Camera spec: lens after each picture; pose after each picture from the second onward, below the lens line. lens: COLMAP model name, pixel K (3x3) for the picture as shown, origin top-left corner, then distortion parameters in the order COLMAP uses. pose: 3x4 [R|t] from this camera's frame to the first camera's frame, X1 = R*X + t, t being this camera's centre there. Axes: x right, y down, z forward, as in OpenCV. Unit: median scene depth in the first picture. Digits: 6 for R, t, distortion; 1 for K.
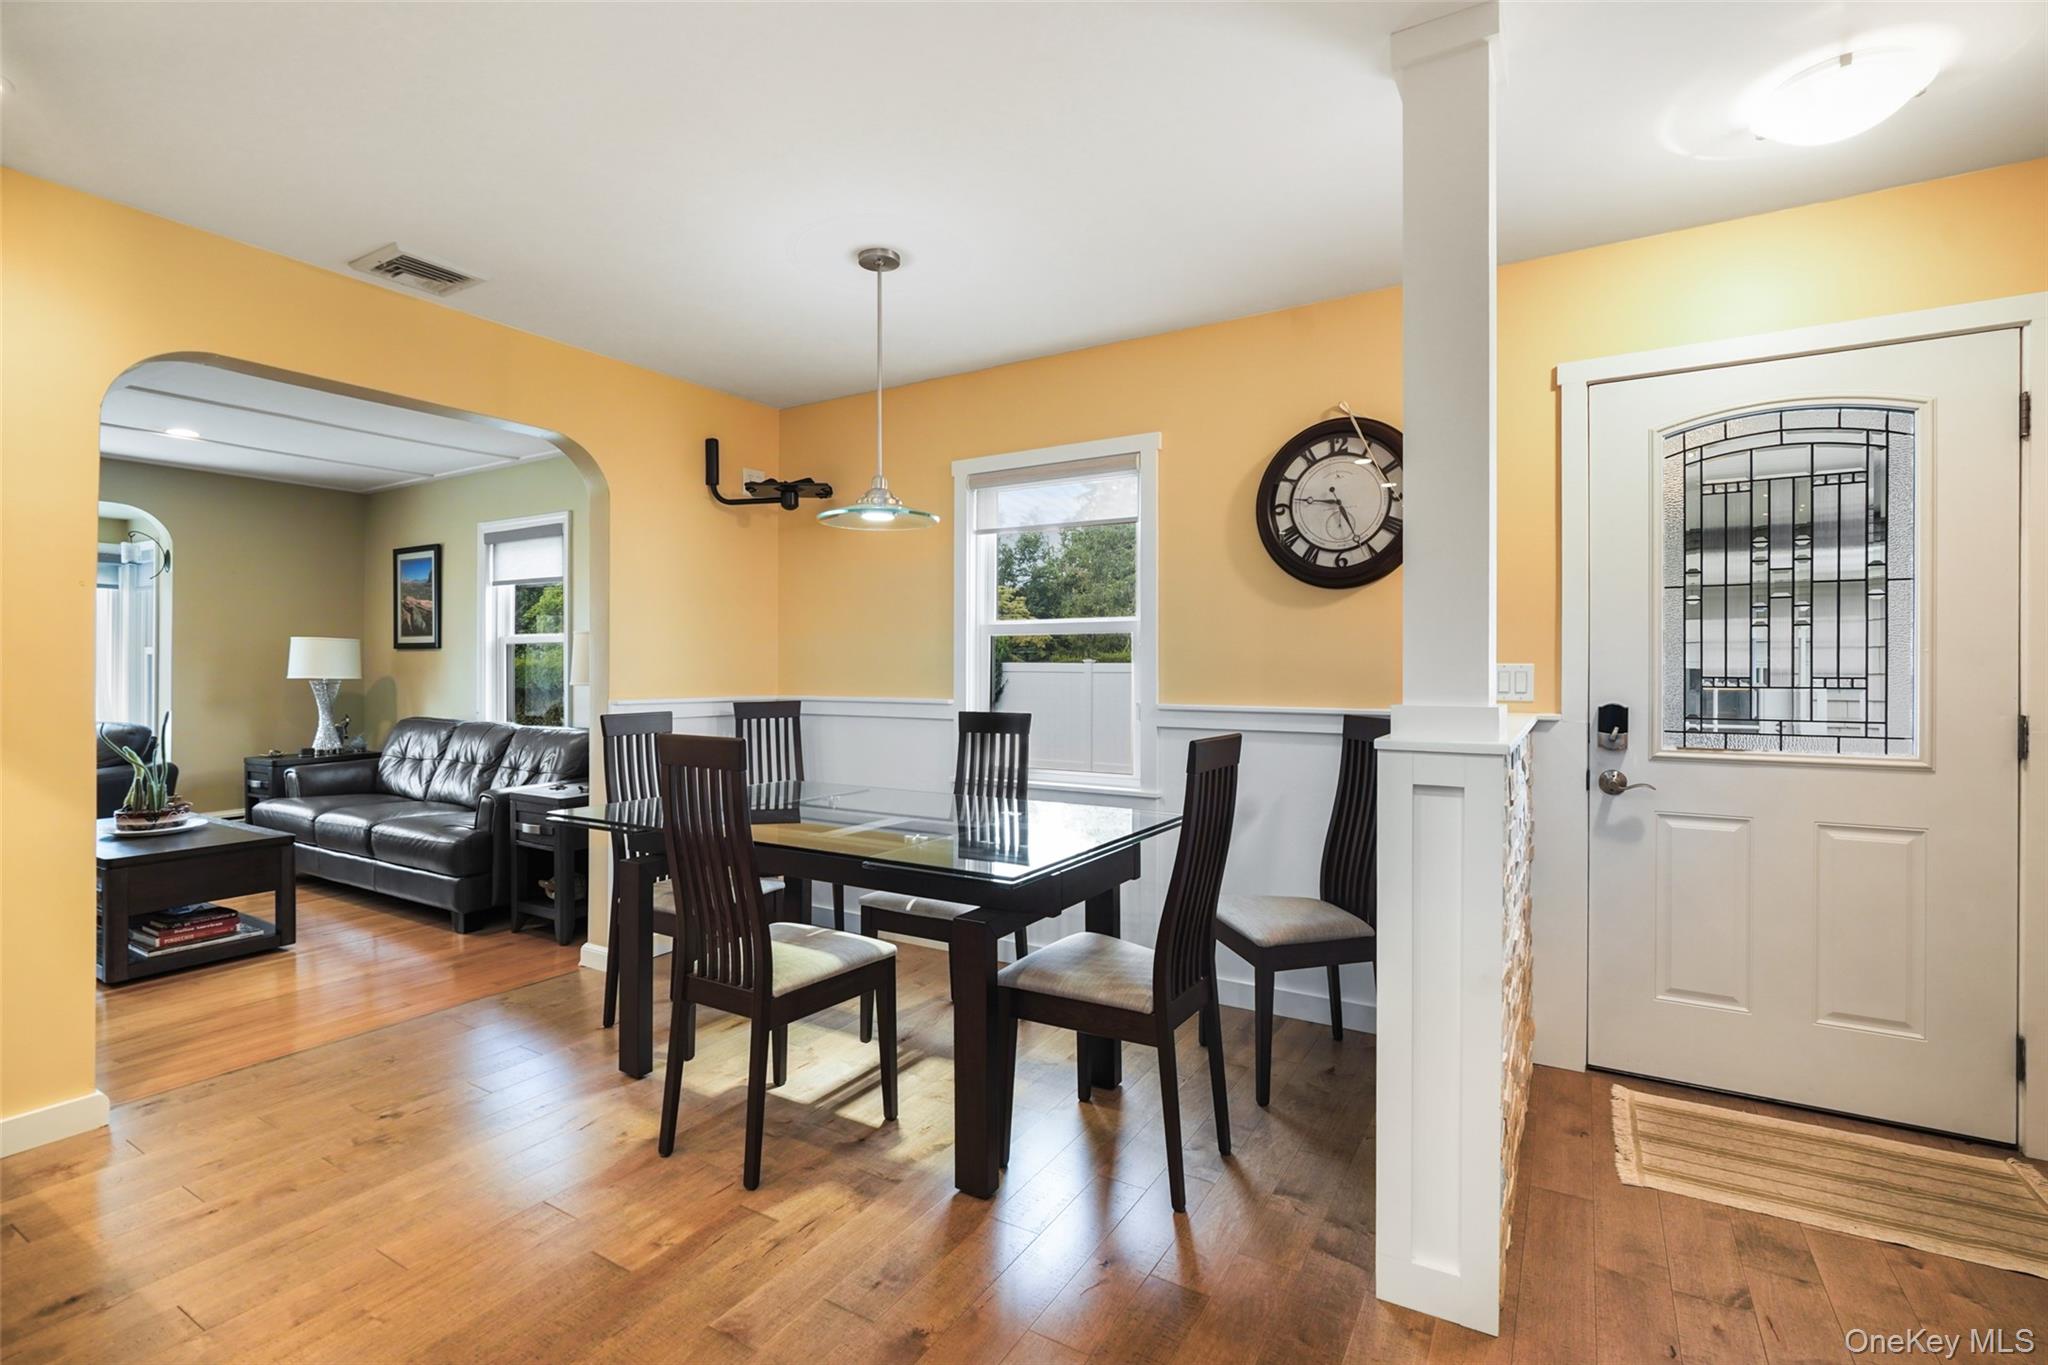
lens RADIAL K [[946.9, 0, 1020.4], [0, 946.9, 663.6], [0, 0, 1]] dist [-0.005804, 0.001143]
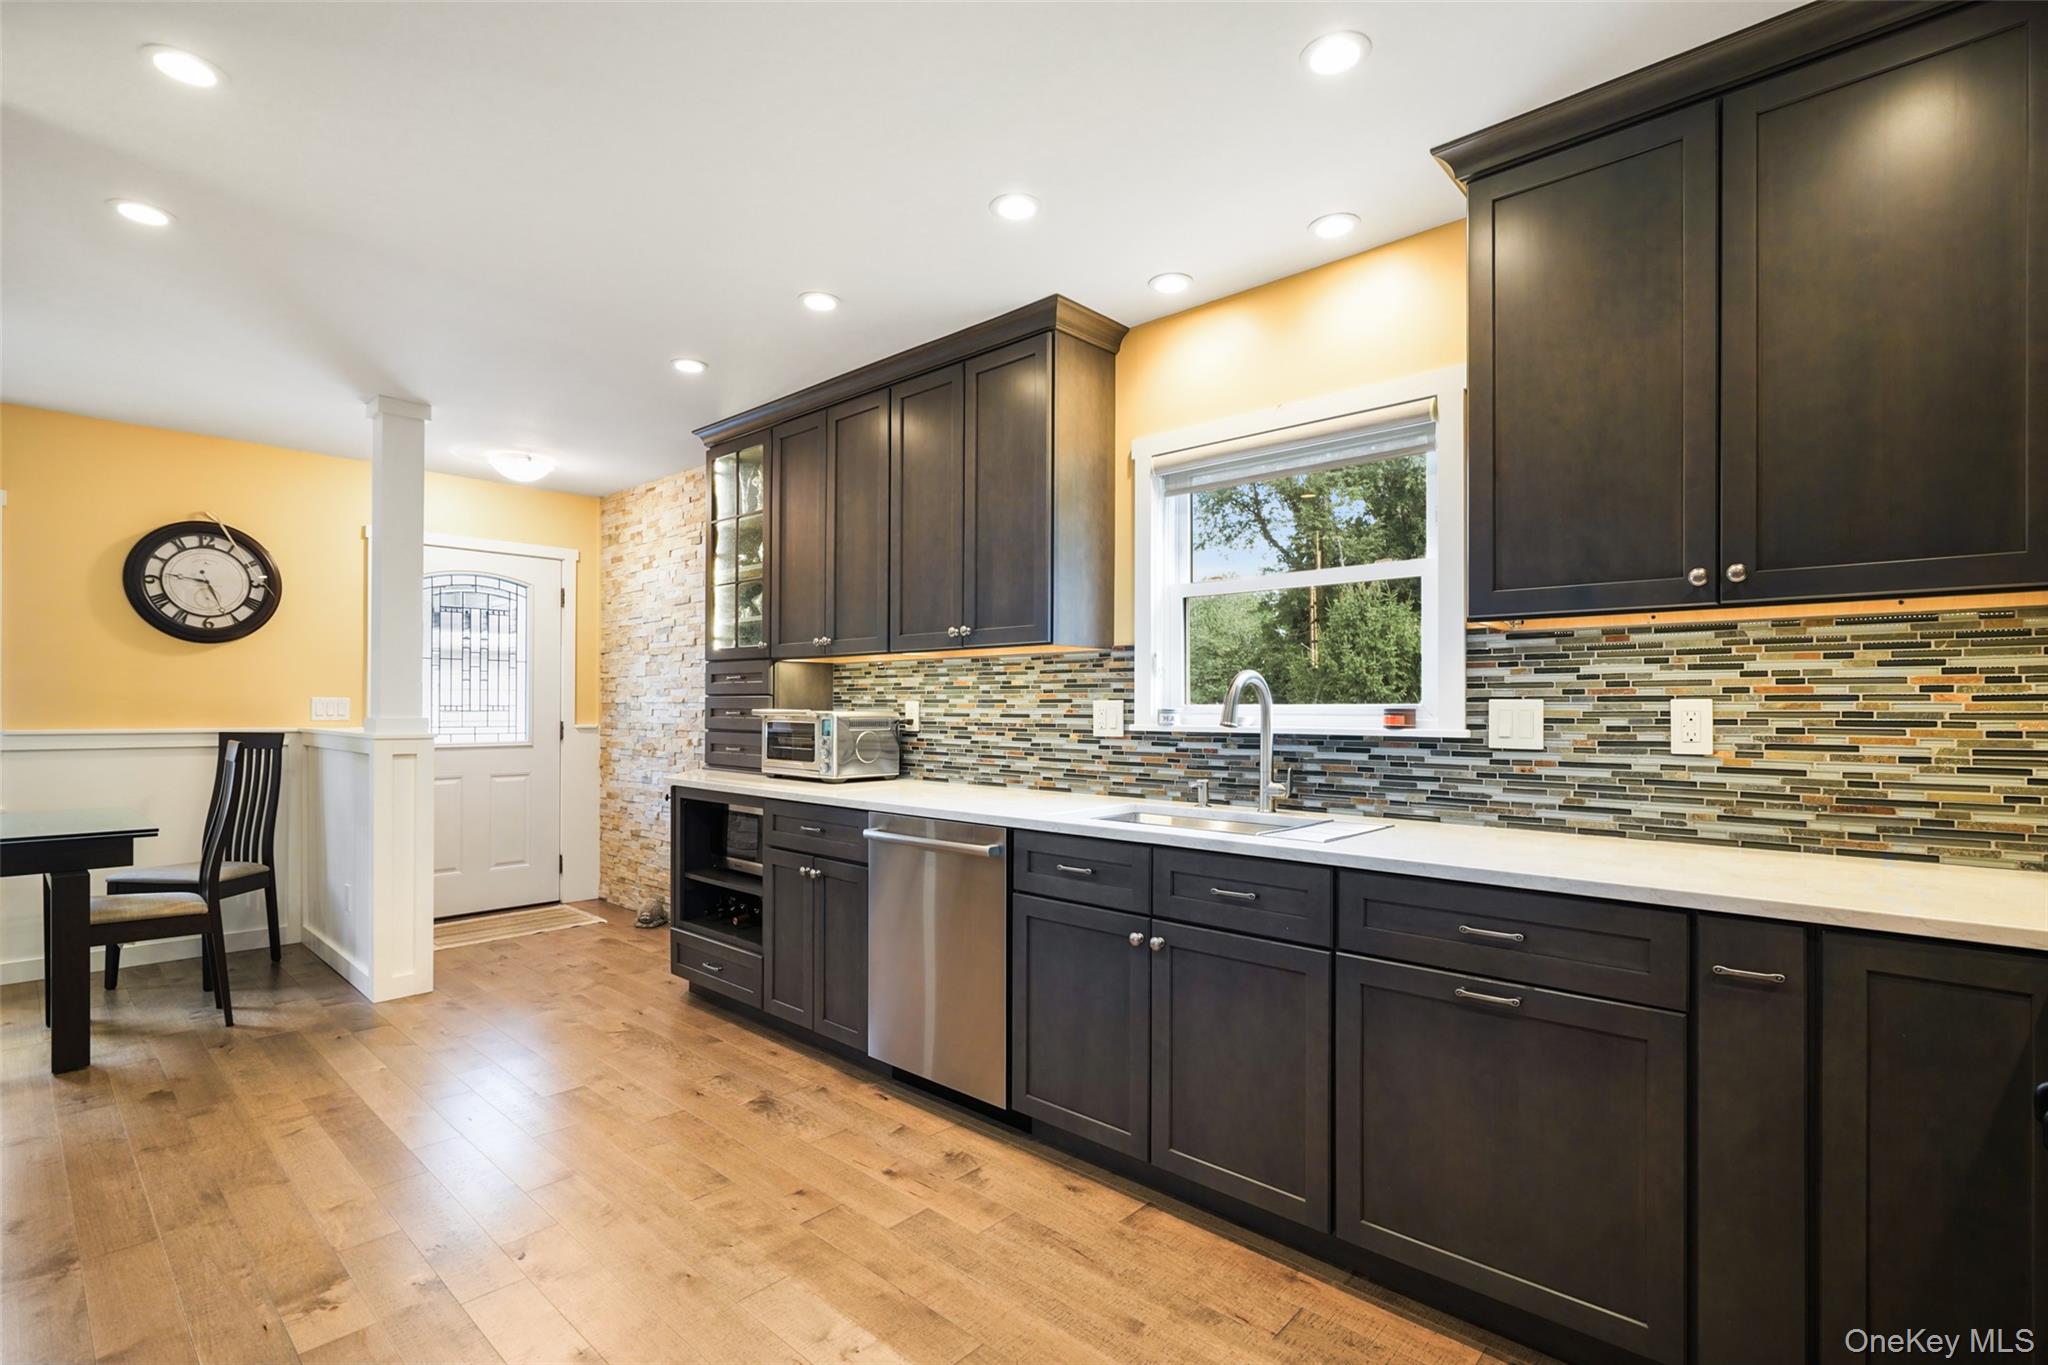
lens RADIAL K [[946.9, 0, 1006.4], [0, 946.9, 703.3], [0, 0, 1]] dist [-0.005804, 0.001143]
pose [[0.206027, 0.005544, 0.978531, -0.765941], [-0.007227, 0.999965, -0.004144, 0.006442], [-0.978520, -0.006218, 0.206060, -0.437302]]
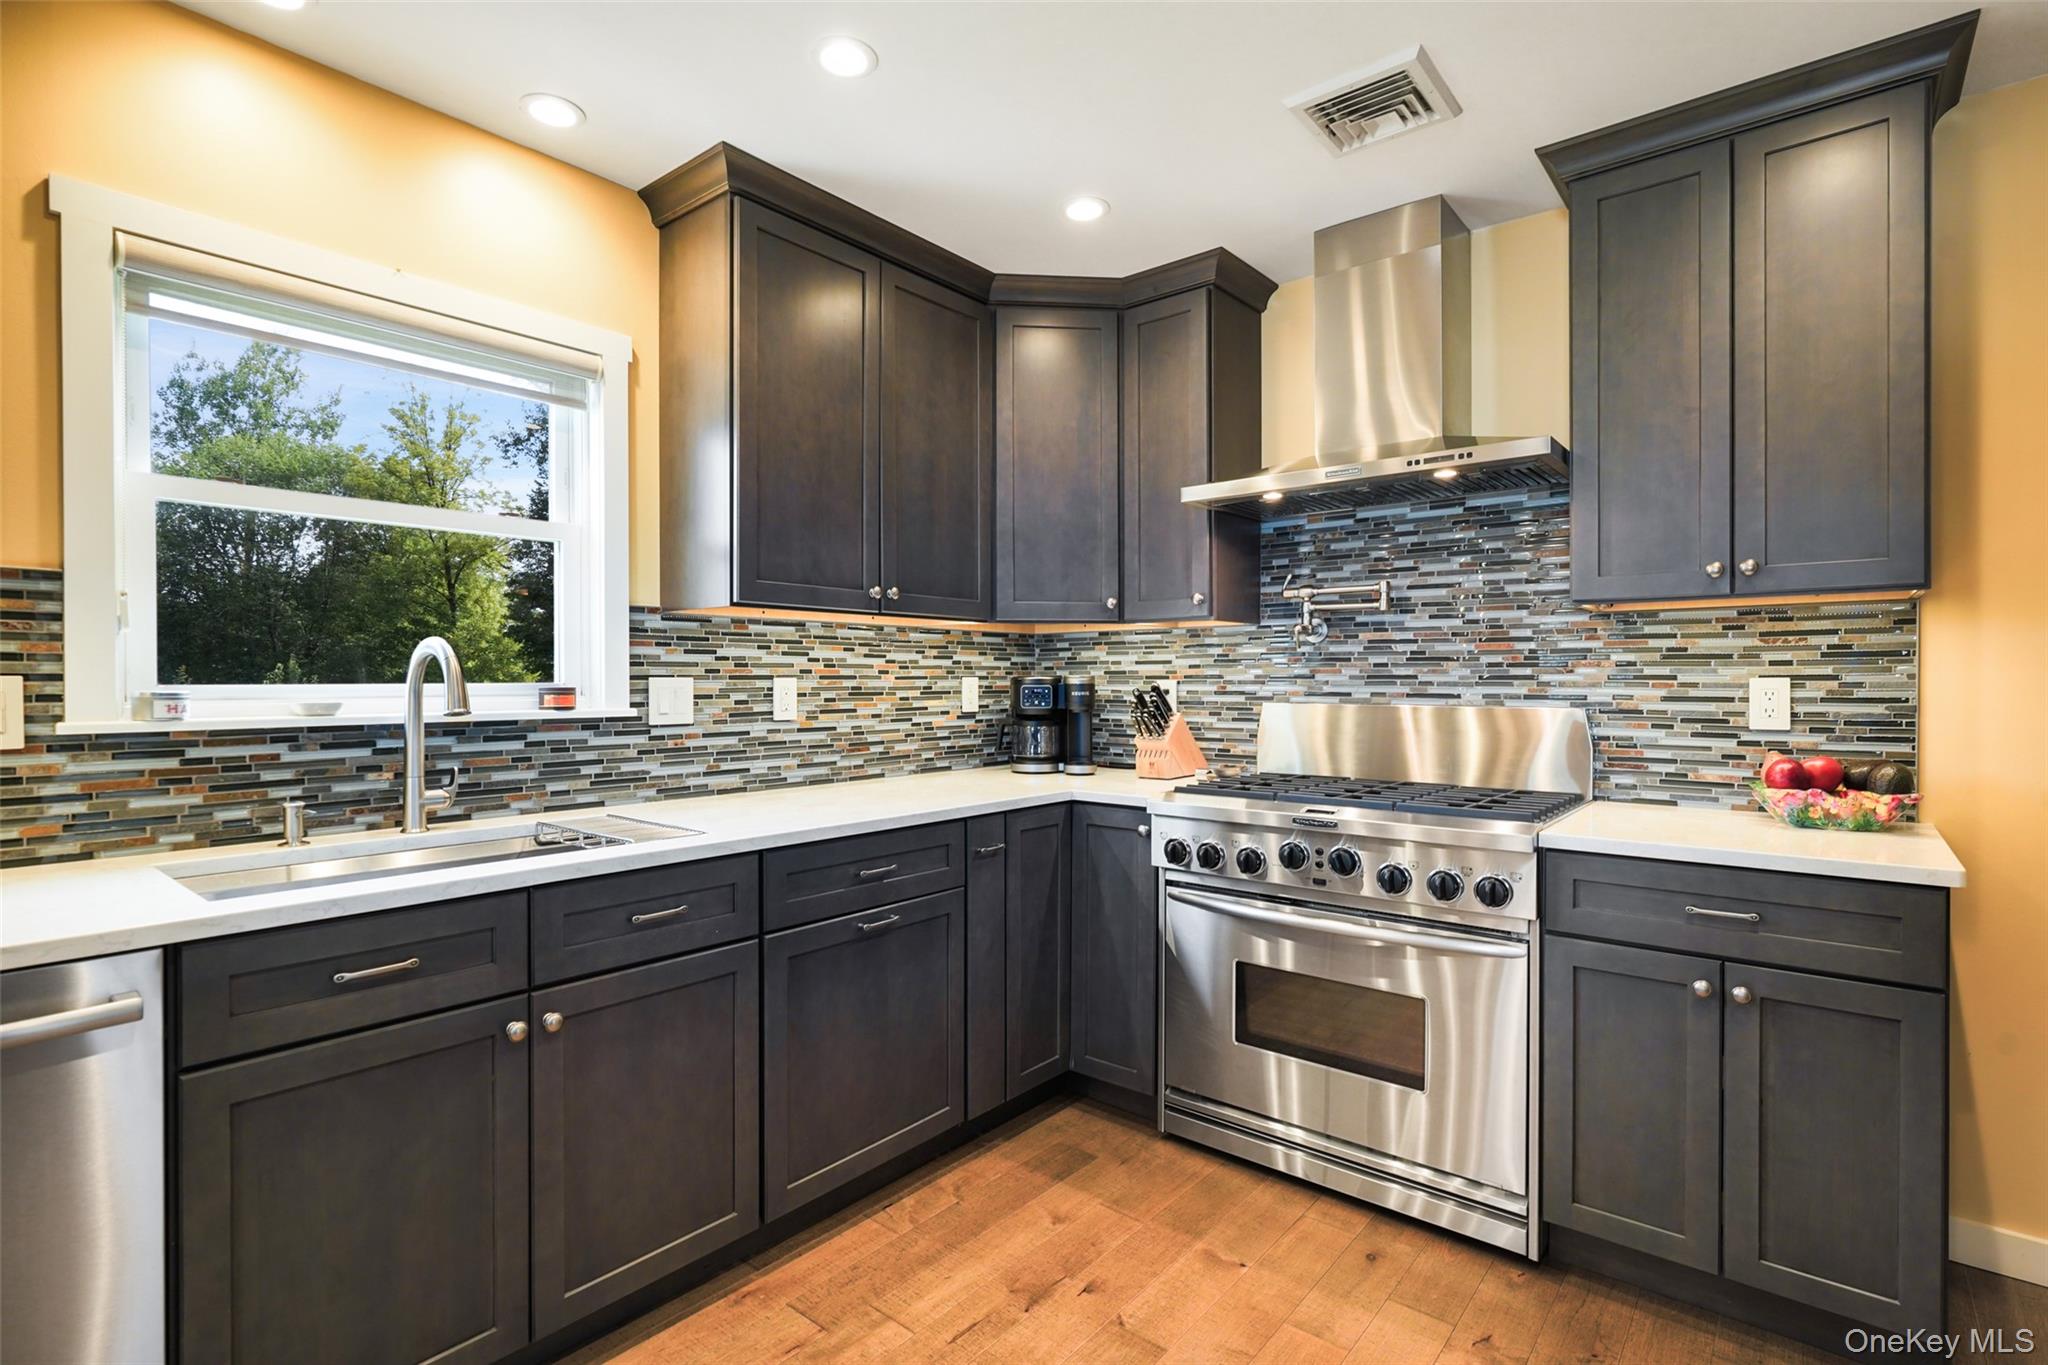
lens RADIAL K [[965.8, 0, 1019.2], [0, 965.8, 688.3], [0, 0, 1]] dist [-0.009667, 0.000242]
pose [[-0.988831, 0.003538, 0.149000, -0.380481], [0.003943, 0.999989, 0.002422, 0.005617], [-0.148990, 0.002982, -0.988834, 0.051105]]
